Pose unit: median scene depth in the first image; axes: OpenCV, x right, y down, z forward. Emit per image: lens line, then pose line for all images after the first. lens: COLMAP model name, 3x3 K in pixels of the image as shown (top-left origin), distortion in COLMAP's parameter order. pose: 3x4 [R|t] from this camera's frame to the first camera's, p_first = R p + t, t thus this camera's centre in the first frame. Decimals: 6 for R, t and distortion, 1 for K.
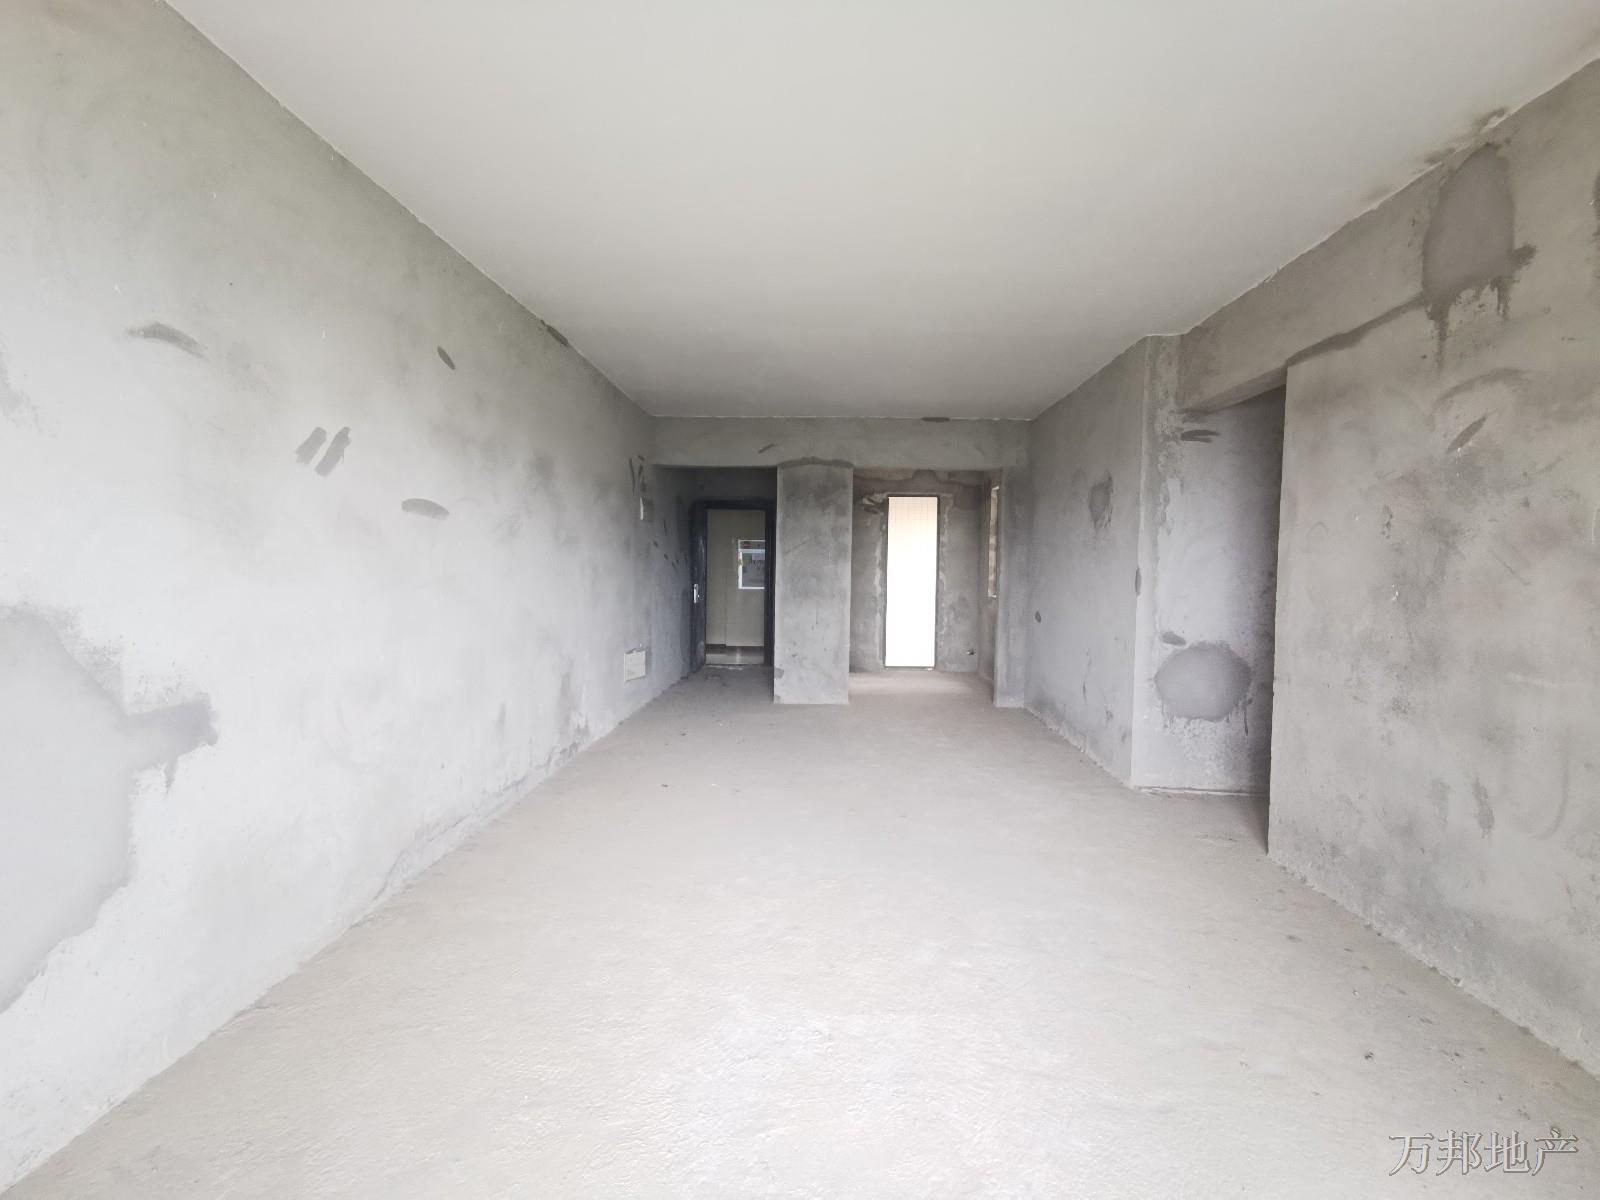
lens RADIAL K [[737.3, 0, 795.1], [0, 737.3, 594.6], [0, 0, 1]] dist [-0.003728, -0.002581]
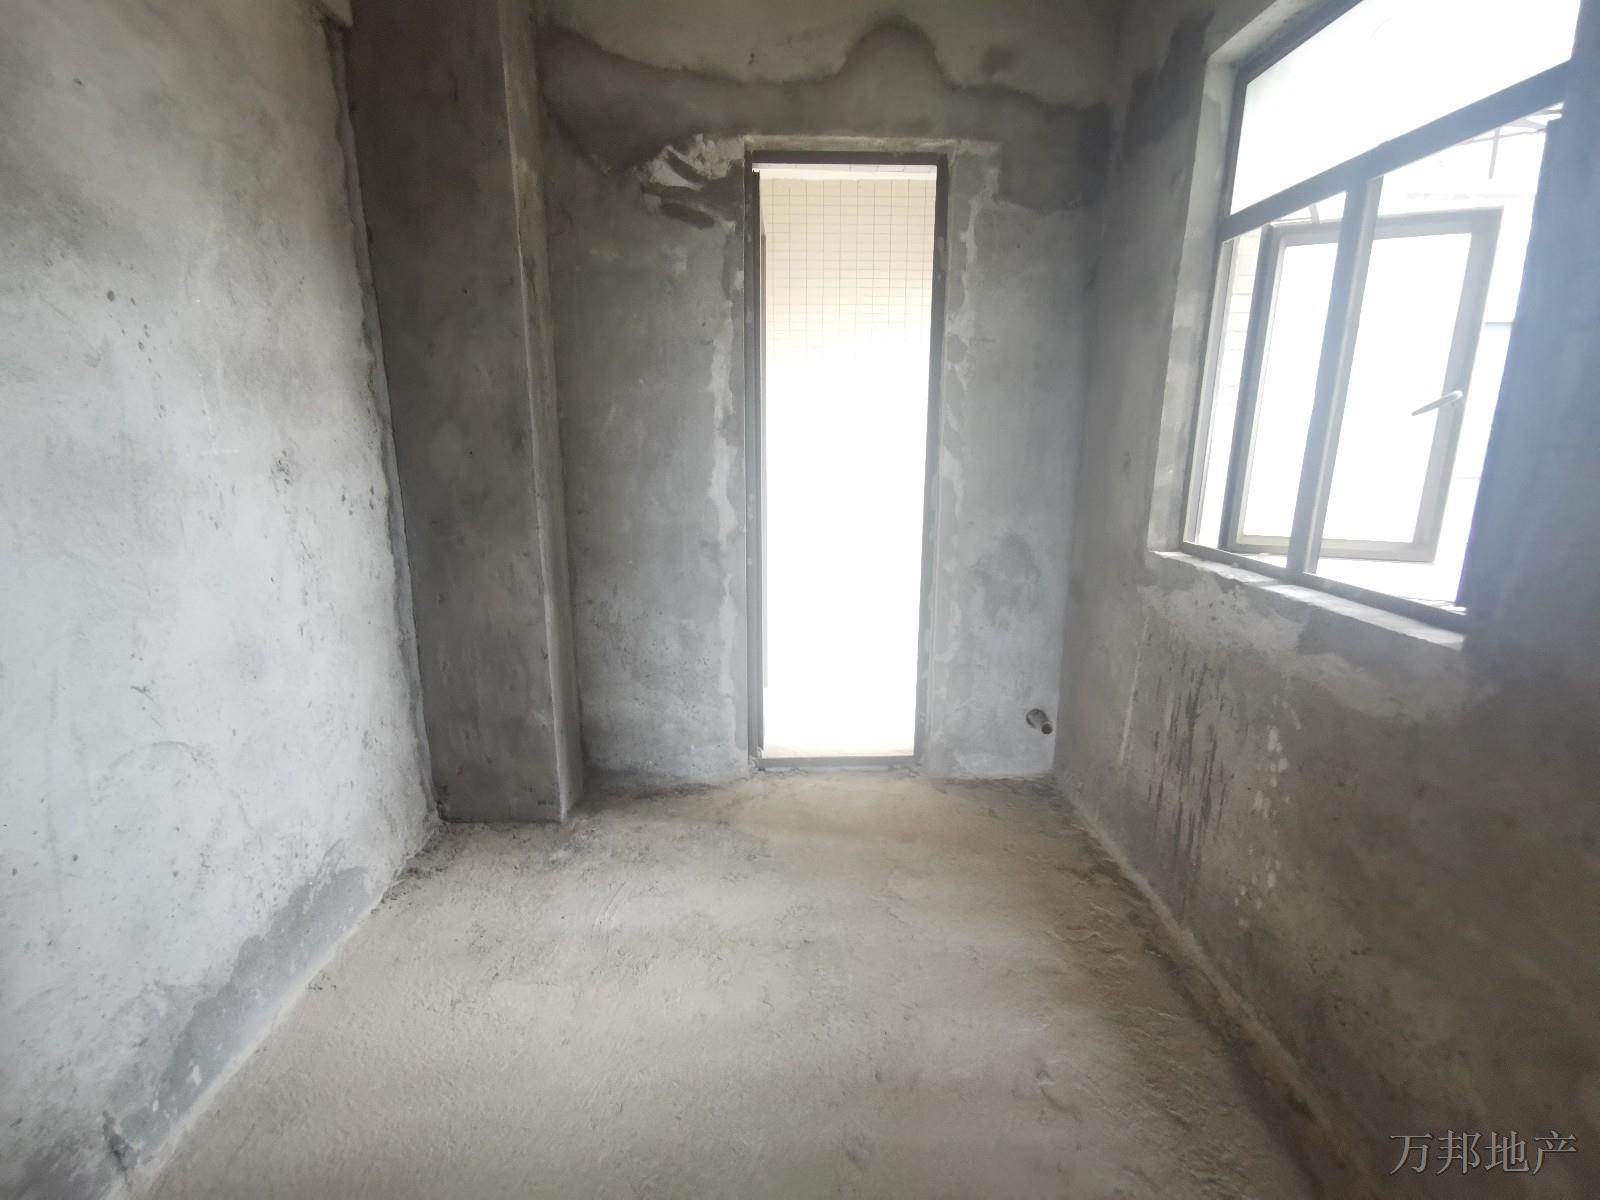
lens RADIAL K [[737.3, 0, 796.4], [0, 737.3, 609.5], [0, 0, 1]] dist [-0.003728, -0.002581]
pose [[0.997188, -0.029620, 0.068840, 0.119507], [0.015227, 0.979499, 0.200874, -0.028459], [-0.073378, -0.199261, 0.977195, 0.716168]]
